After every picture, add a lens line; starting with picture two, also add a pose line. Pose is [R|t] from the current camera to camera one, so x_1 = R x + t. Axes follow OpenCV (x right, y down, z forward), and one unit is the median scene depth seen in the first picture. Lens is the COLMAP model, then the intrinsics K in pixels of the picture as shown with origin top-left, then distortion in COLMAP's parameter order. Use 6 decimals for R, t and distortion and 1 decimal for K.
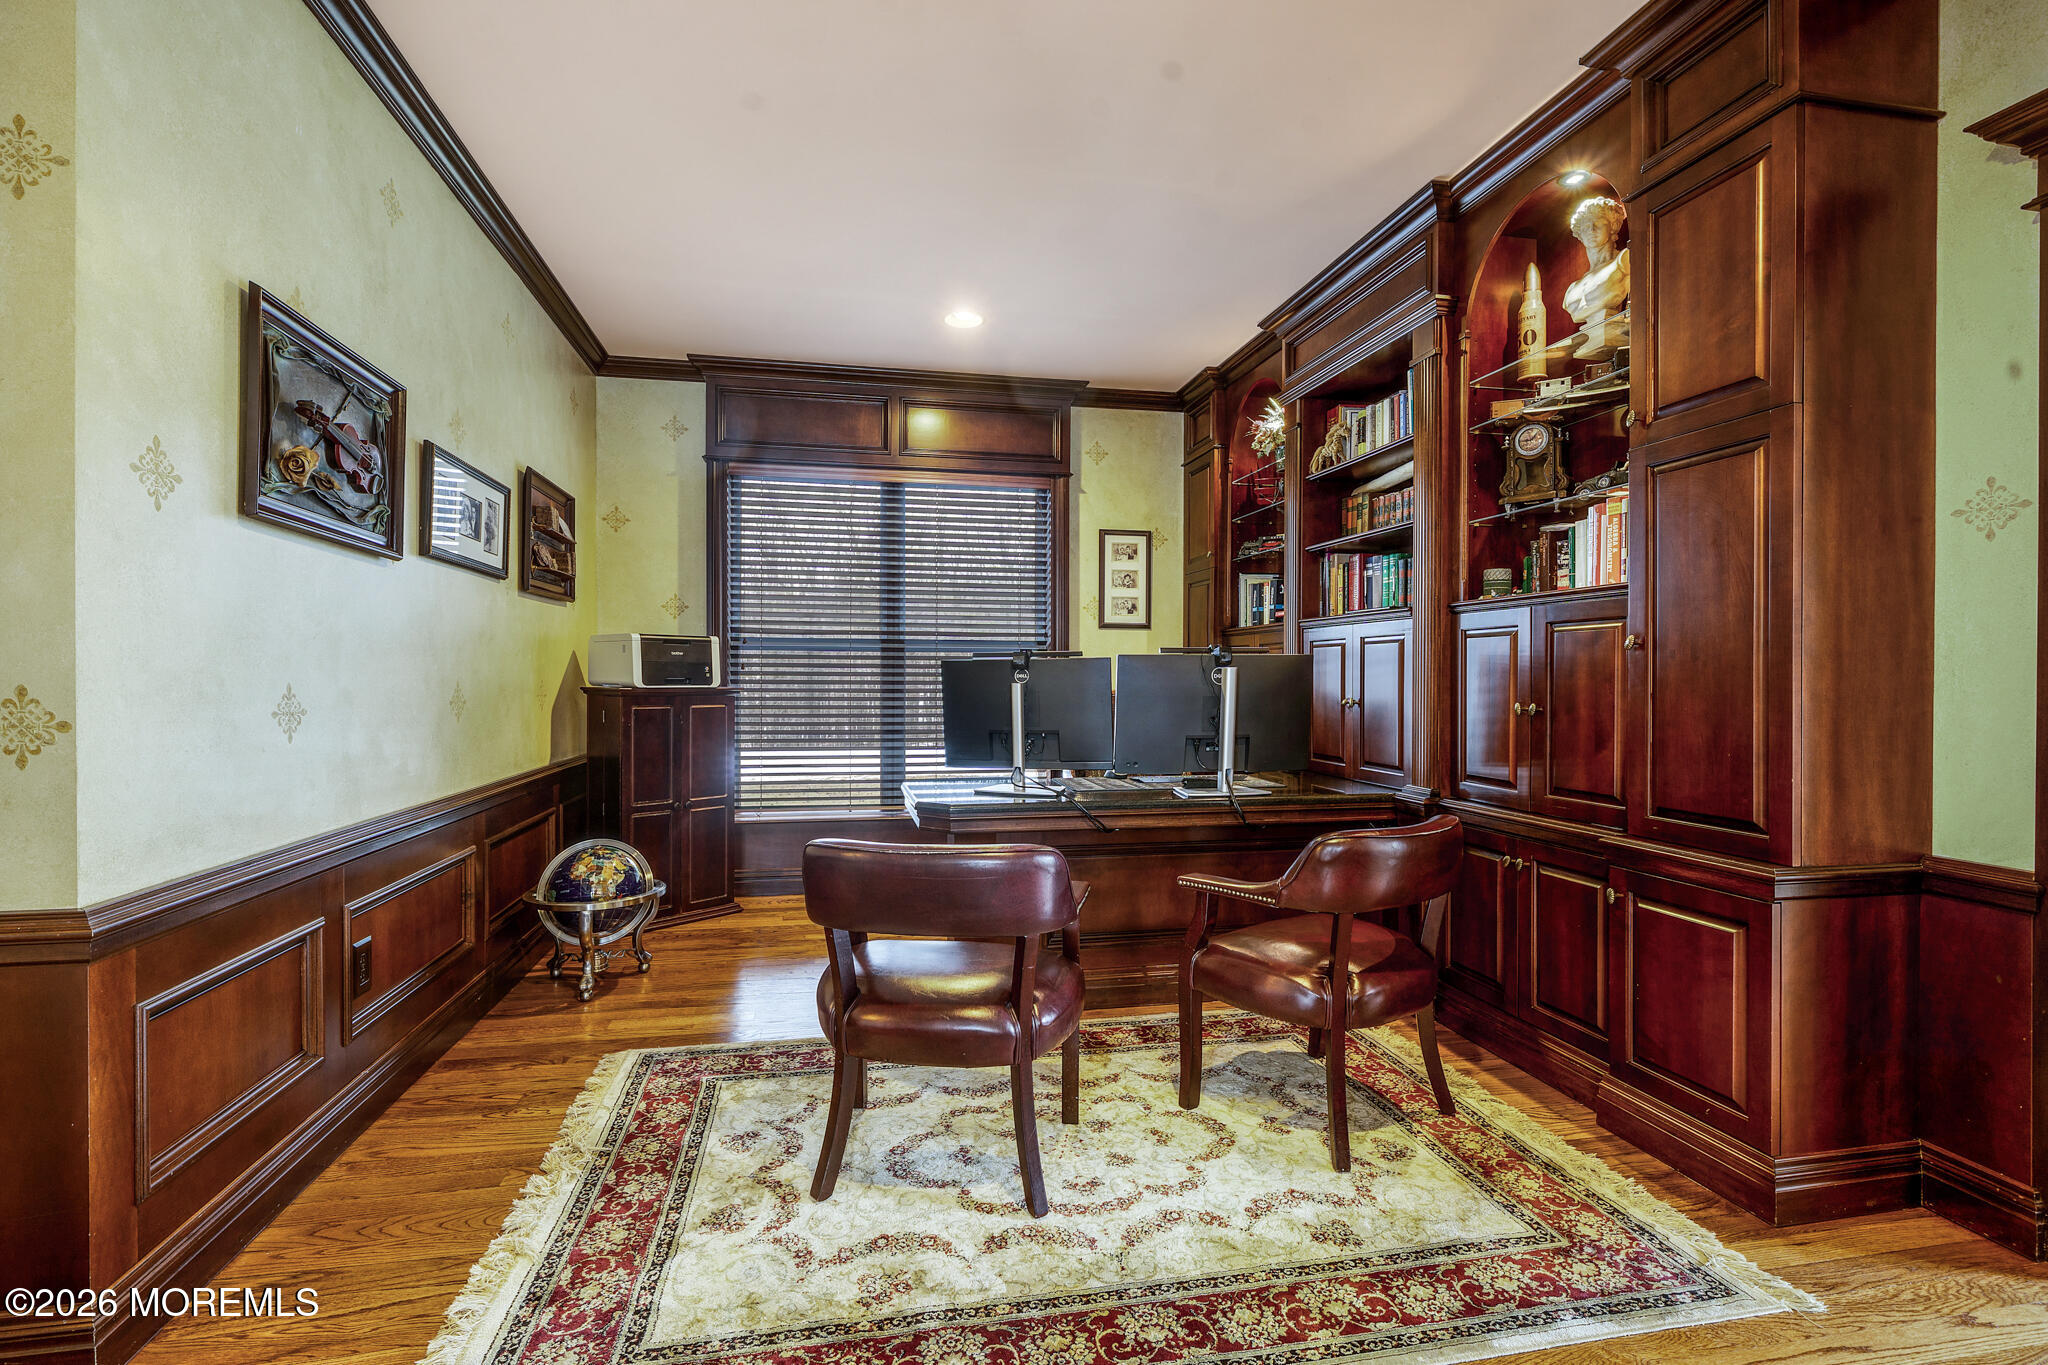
lens RADIAL K [[888.4, 0, 1008.3], [0, 888.4, 681.9], [0, 0, 1]] dist [-0.001088, 0.000929]
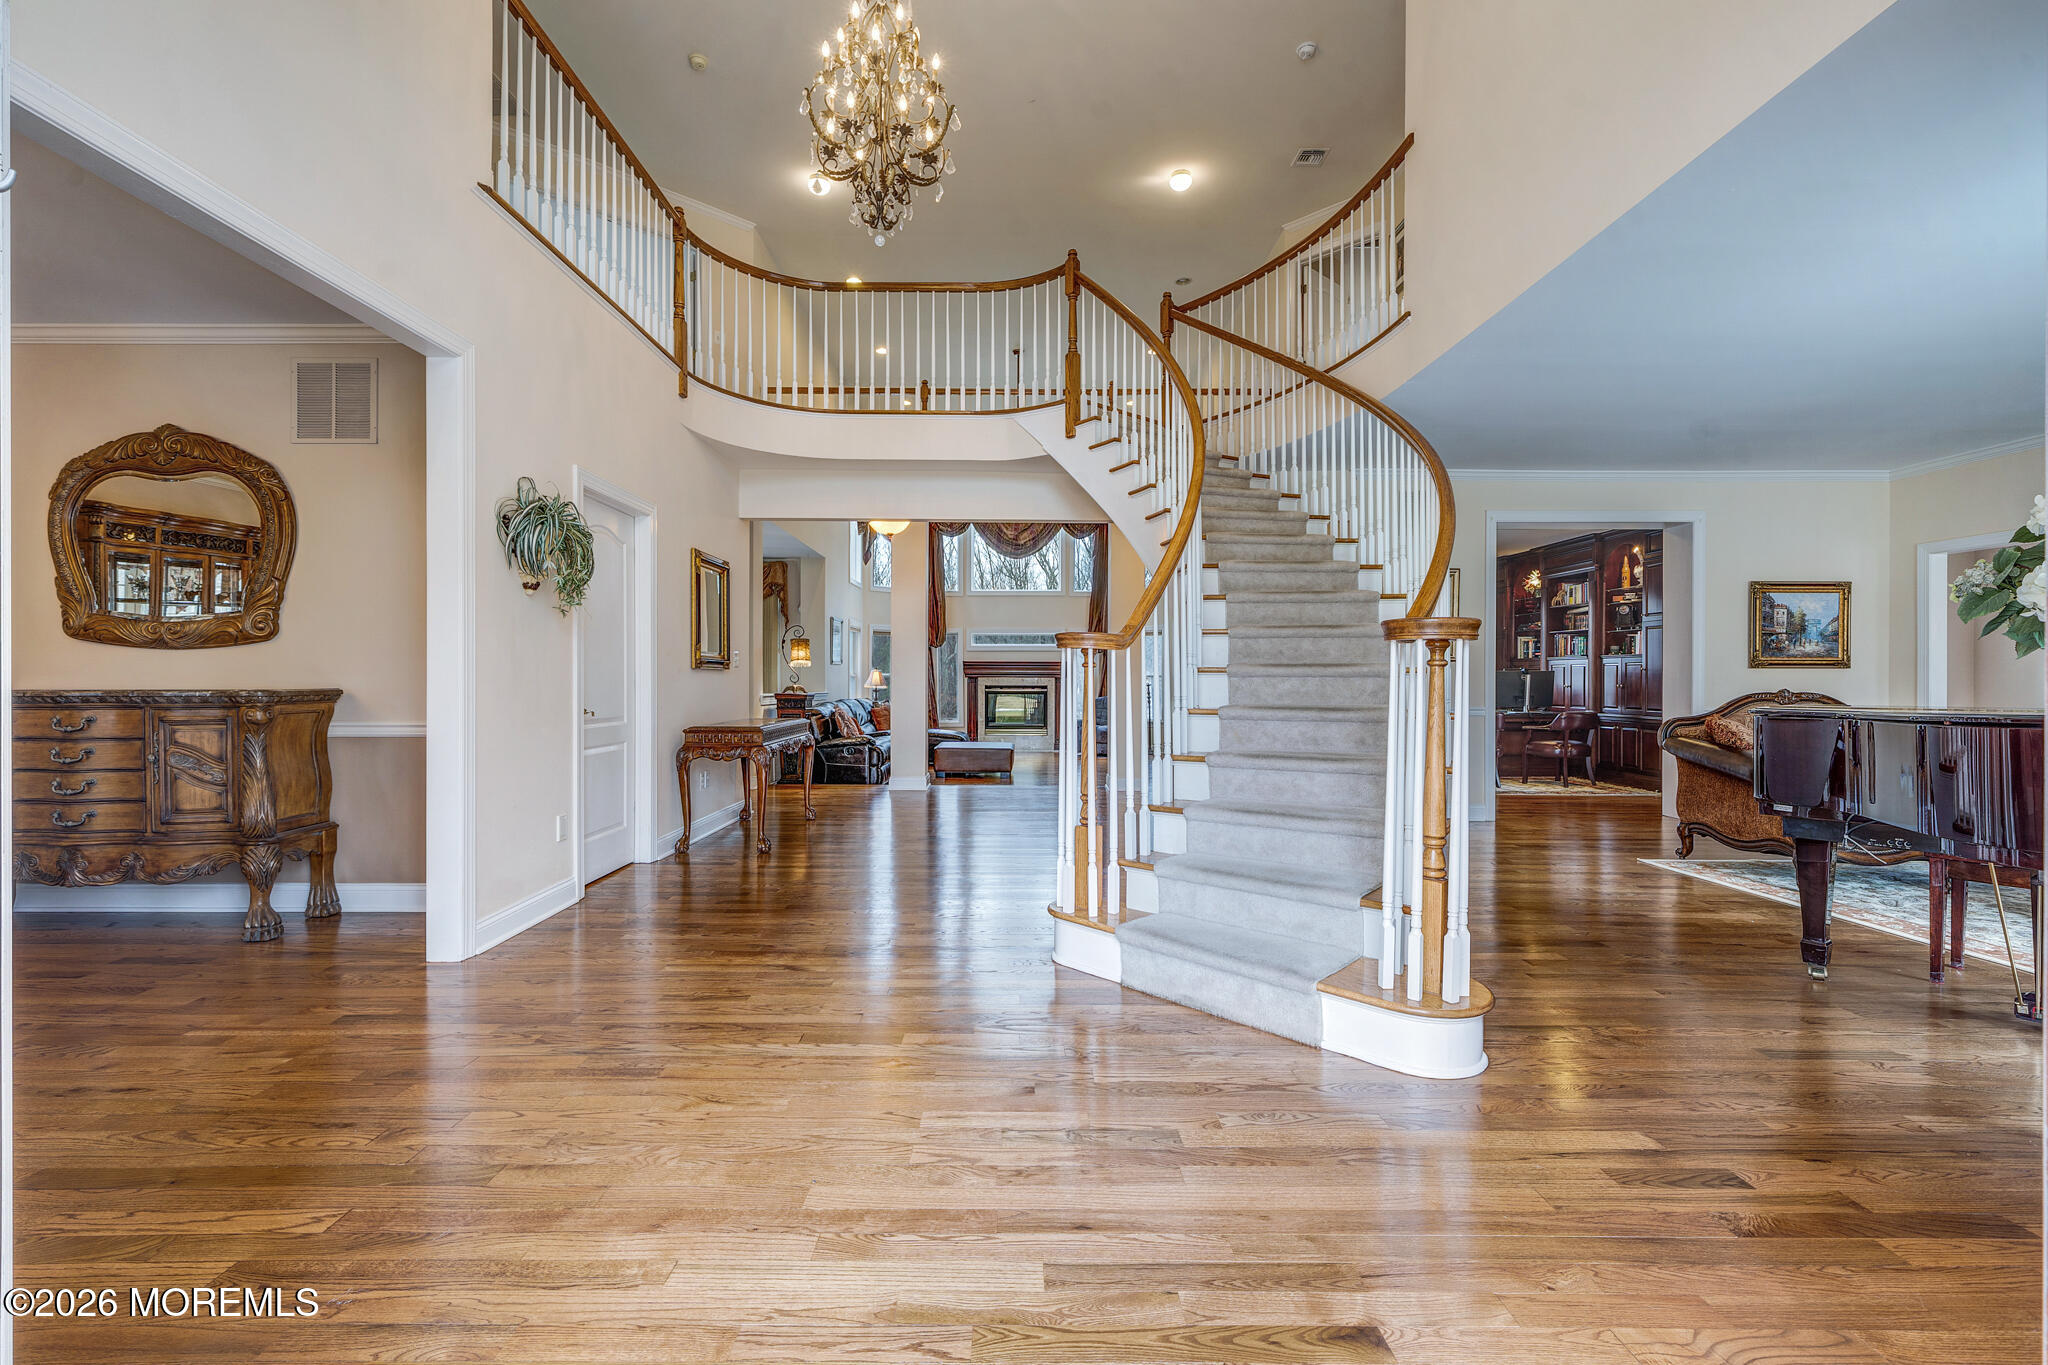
lens RADIAL K [[888.4, 0, 1028.9], [0, 888.4, 677.7], [0, 0, 1]] dist [-0.001088, 0.000929]
pose [[0.985490, -0.001306, -0.169728, -0.868415], [0.000172, 0.999978, -0.006696, 0.013546], [0.169733, 0.006569, 0.985468, -2.190787]]
